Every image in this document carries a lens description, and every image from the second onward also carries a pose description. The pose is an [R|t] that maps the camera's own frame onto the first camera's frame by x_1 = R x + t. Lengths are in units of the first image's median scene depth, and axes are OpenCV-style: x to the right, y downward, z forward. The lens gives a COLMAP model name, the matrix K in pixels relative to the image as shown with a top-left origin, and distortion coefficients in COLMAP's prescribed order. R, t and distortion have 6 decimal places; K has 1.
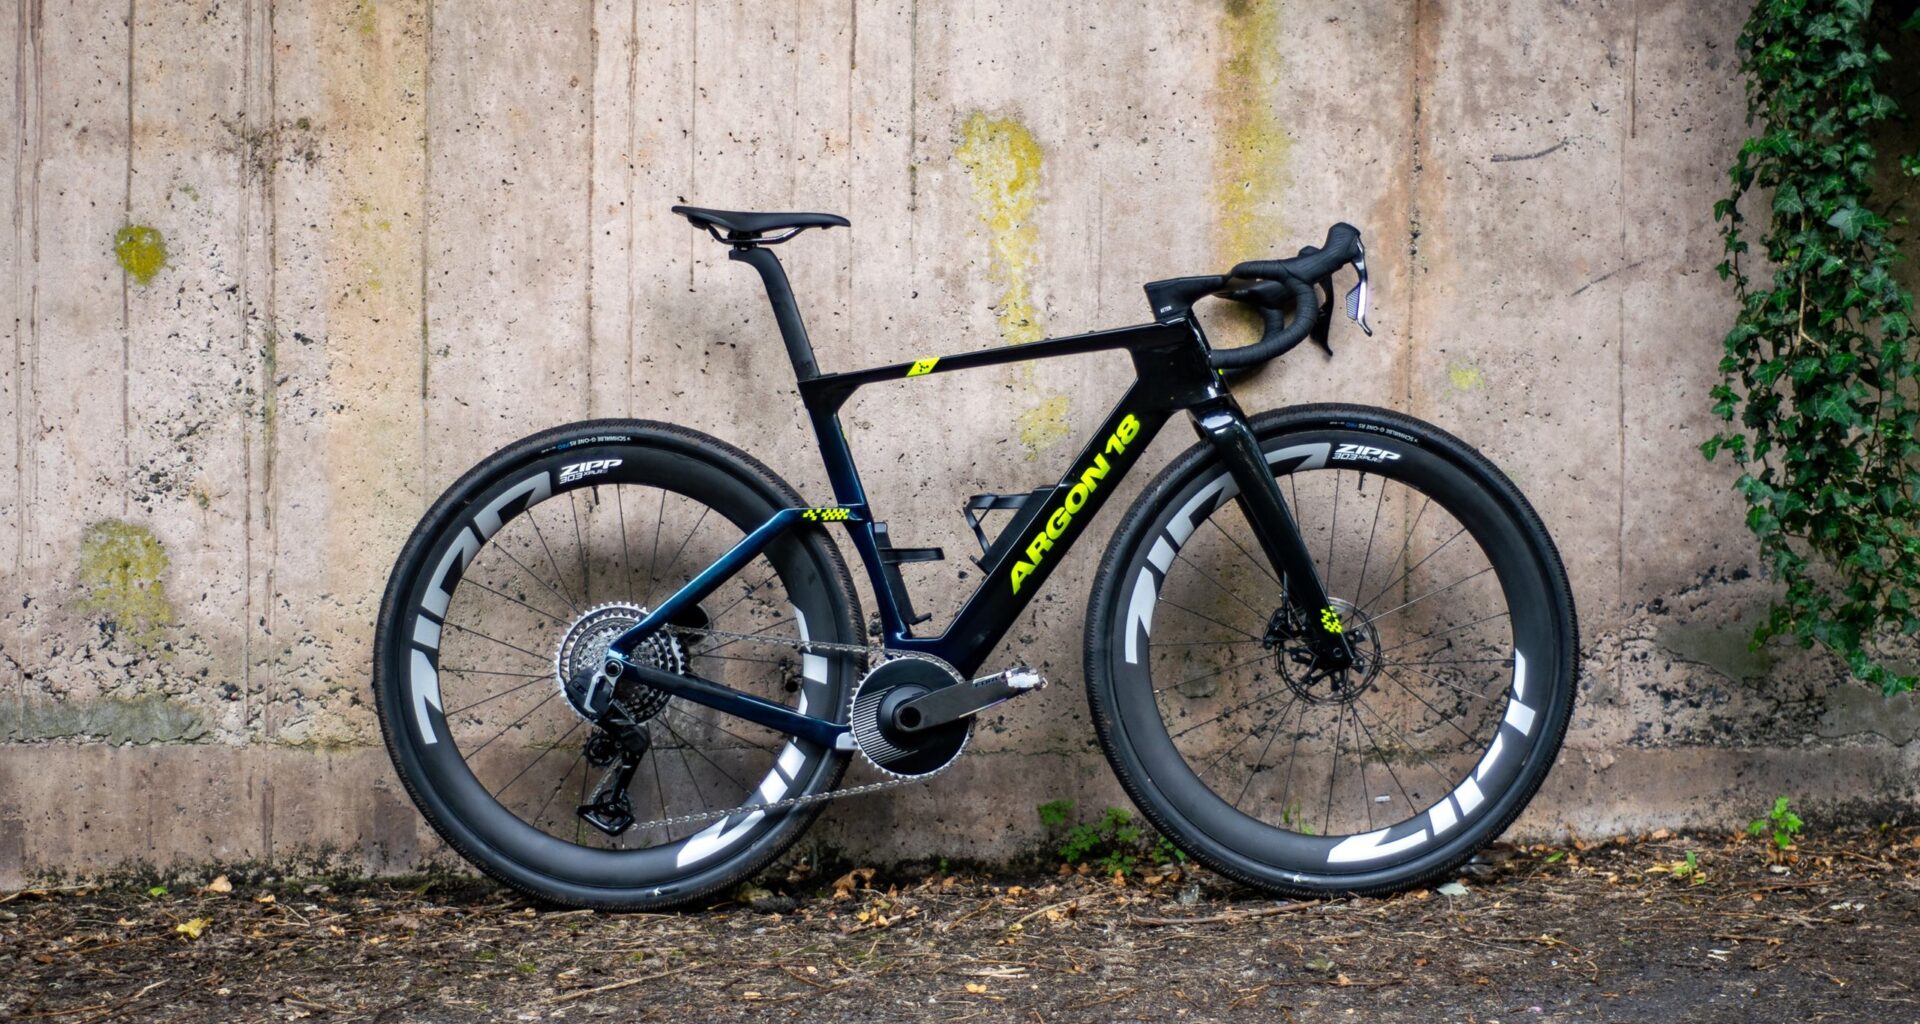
lens RADIAL K [[4058.1, 0, 960.0], [0, 4058.1, 512.0], [0, 0, 1]] dist [-0.021669, -0.020471]
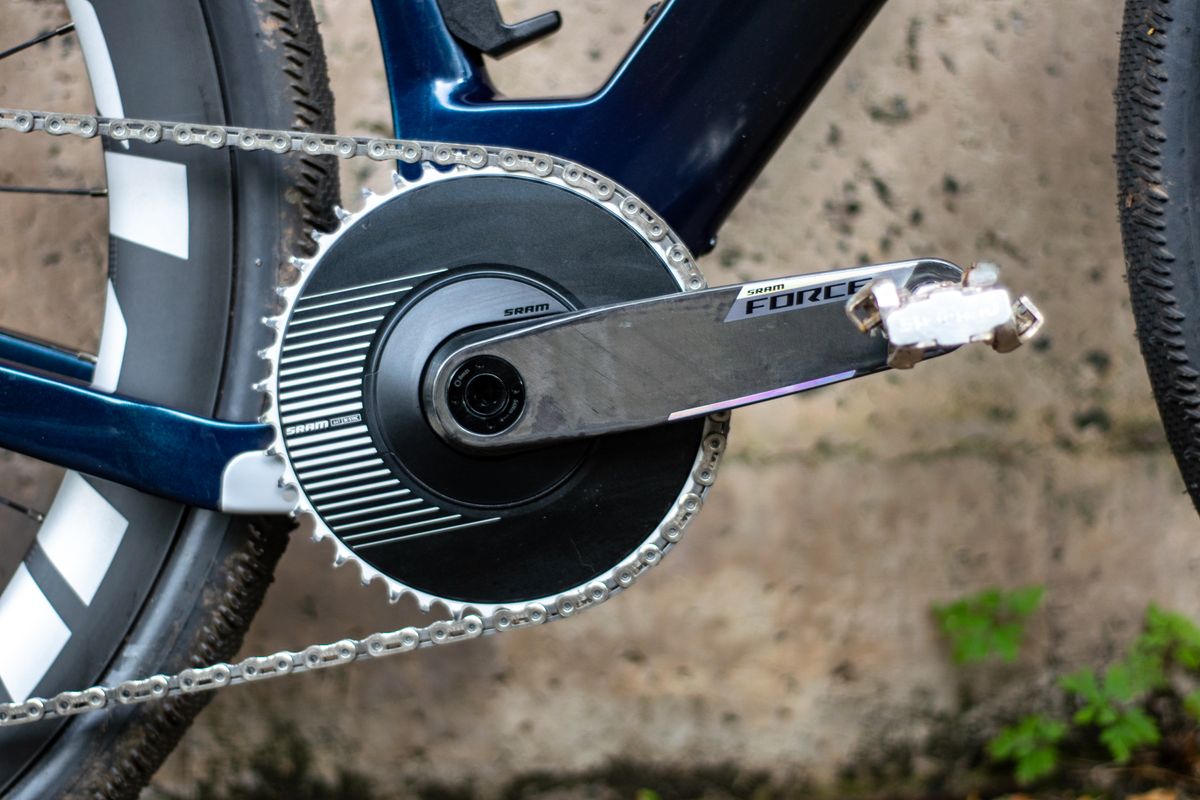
lens RADIAL K [[2619.3, 0, 600.0], [0, 2619.3, 400.0], [0, 0, 1]] dist [-0.018809, -0.095981]
pose [[0.997878, -0.009212, -0.064453, 0.006758], [0.017354, 0.991759, 0.126936, 0.028540], [0.062752, -0.127786, 0.989815, 0.820822]]
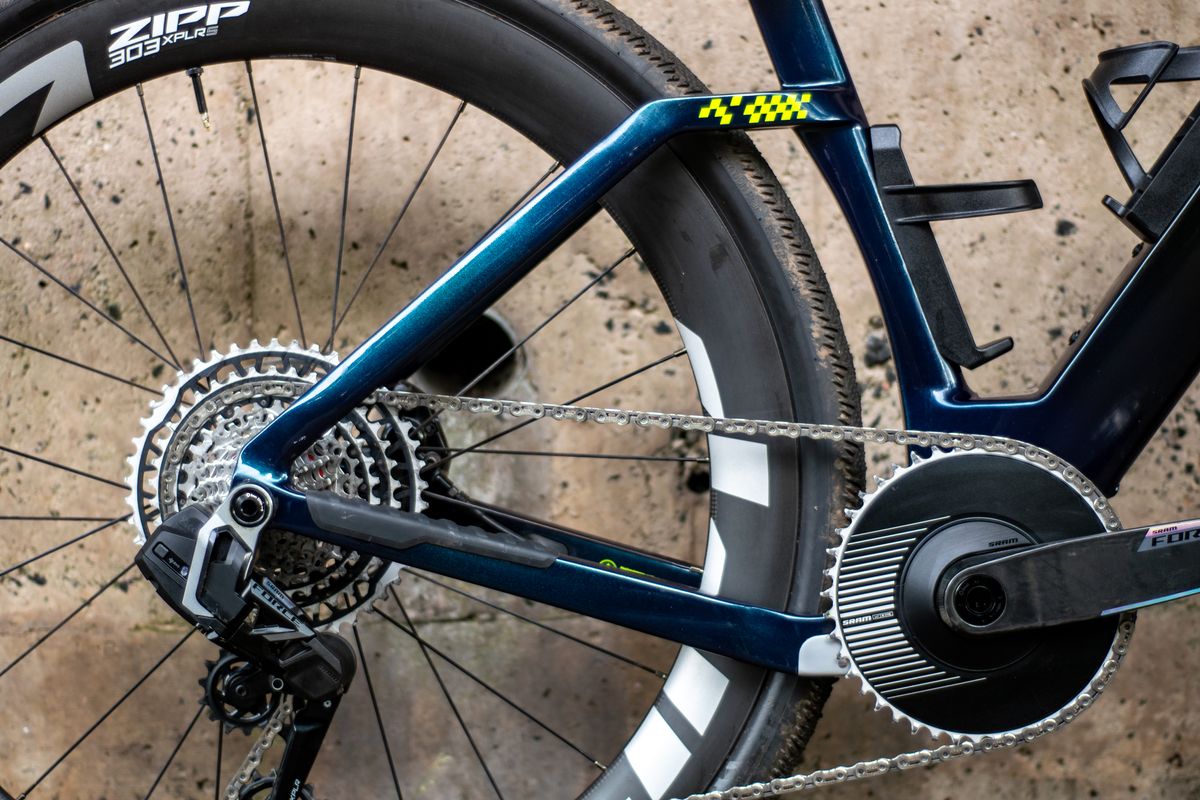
lens RADIAL K [[2600.5, 0, 482.3], [0, 2600.5, 398.9], [0, 0, 1]] dist [-0.350956, 1.864489]
pose [[0.986401, -0.027891, -0.161972, -0.018347], [0.047660, 0.991692, 0.119477, -0.002945], [0.157294, -0.125571, 0.979536, 0.733423]]
